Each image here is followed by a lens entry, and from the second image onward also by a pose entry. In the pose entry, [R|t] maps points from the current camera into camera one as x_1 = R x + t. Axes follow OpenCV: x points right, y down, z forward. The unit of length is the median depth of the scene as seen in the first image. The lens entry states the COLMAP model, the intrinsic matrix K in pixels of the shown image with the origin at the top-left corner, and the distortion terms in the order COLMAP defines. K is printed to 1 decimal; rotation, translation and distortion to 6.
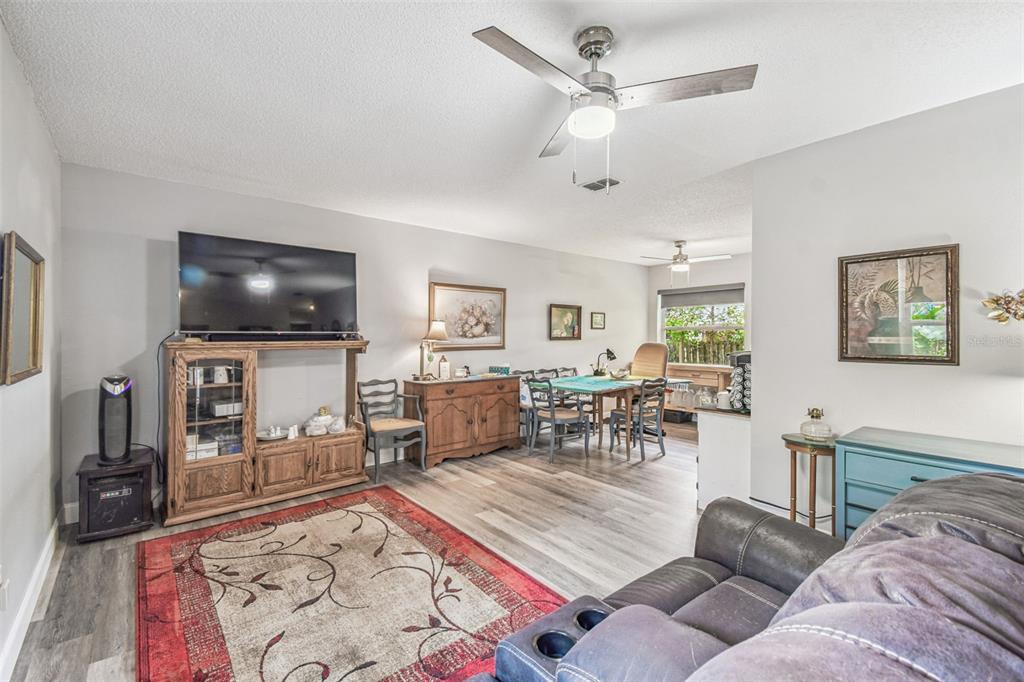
lens RADIAL K [[442.9, 0, 512.0], [0, 442.9, 341.0], [0, 0, 1]] dist [0.022959, -0.000892]
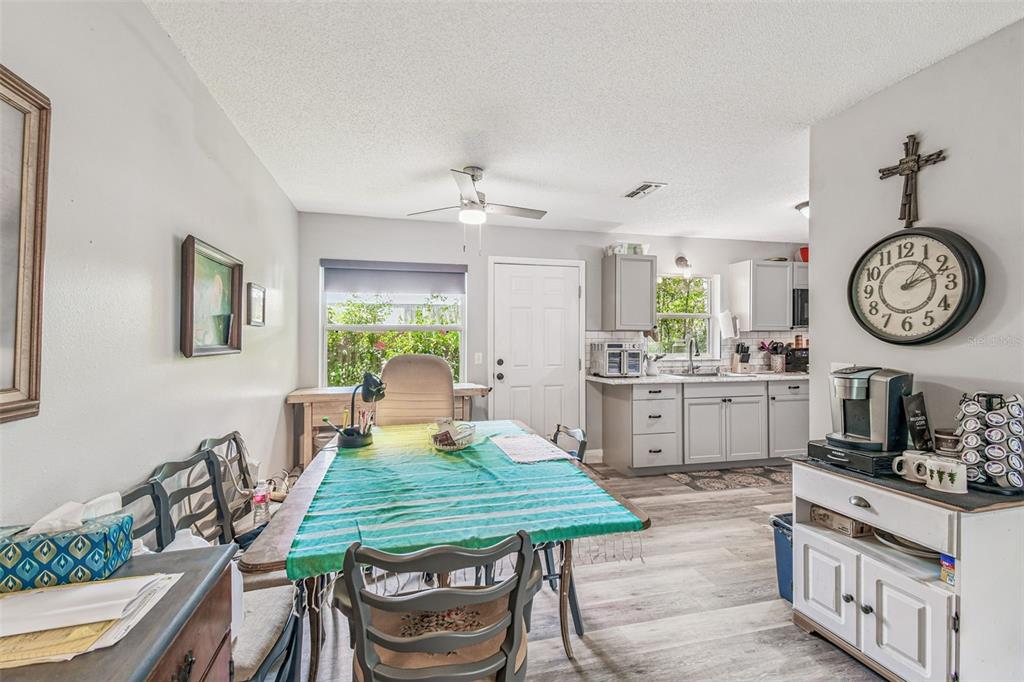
lens RADIAL K [[442.9, 0, 512.0], [0, 442.9, 341.0], [0, 0, 1]] dist [0.022959, -0.000892]
pose [[0.433286, -0.002088, 0.901254, -0.203738], [0.010146, 0.999945, -0.002561, -0.016281], [-0.901200, 0.010254, 0.433283, 1.500142]]
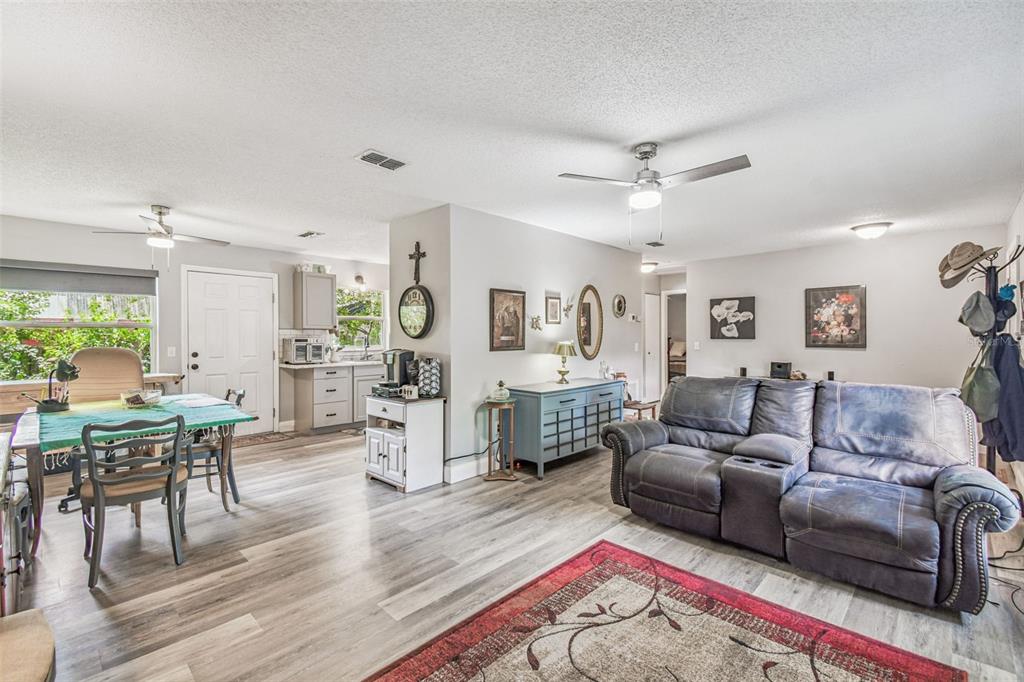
lens RADIAL K [[442.9, 0, 512.0], [0, 442.9, 341.0], [0, 0, 1]] dist [0.022959, -0.000892]
pose [[-0.104480, -0.013333, 0.994438, -0.861893], [0.013270, 0.999802, 0.014799, -0.015382], [-0.994438, 0.014743, -0.104283, 1.061727]]
